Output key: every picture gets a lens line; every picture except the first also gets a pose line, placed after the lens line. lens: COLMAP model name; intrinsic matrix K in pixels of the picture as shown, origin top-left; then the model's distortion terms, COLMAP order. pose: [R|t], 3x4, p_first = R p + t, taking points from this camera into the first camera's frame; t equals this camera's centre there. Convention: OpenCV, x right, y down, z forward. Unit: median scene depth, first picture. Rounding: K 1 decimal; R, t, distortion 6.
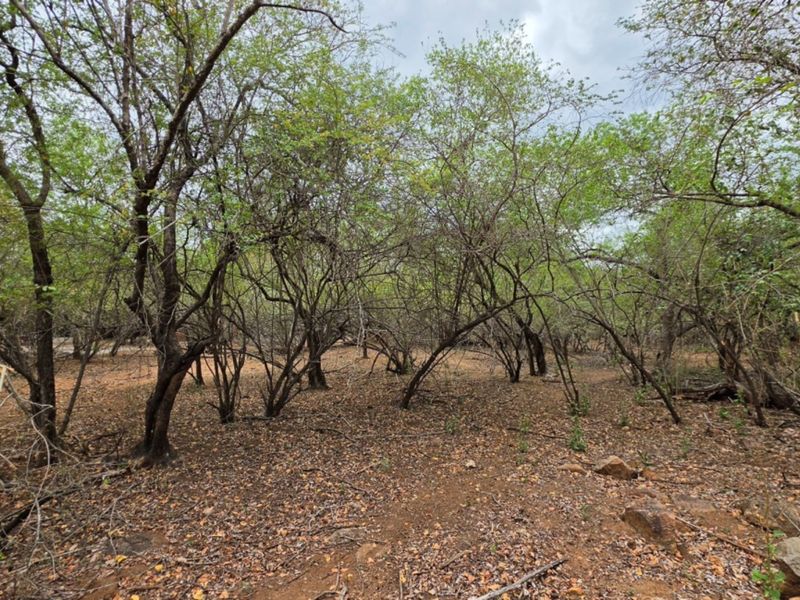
lens RADIAL K [[429.7, 0, 401.3], [0, 429.7, 296.5], [0, 0, 1]] dist [-0.004647, -0.002216]
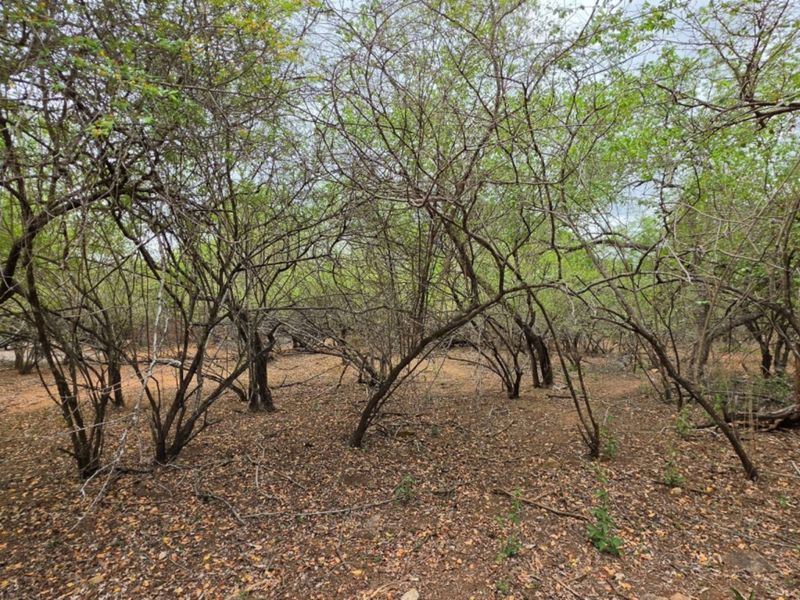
lens RADIAL K [[429.7, 0, 401.3], [0, 429.7, 296.5], [0, 0, 1]] dist [-0.004647, -0.002216]
pose [[0.999787, -0.014101, -0.015097, 0.073849], [0.014183, 0.999885, 0.005395, 0.003710], [0.015019, -0.005608, 0.999871, 0.208807]]
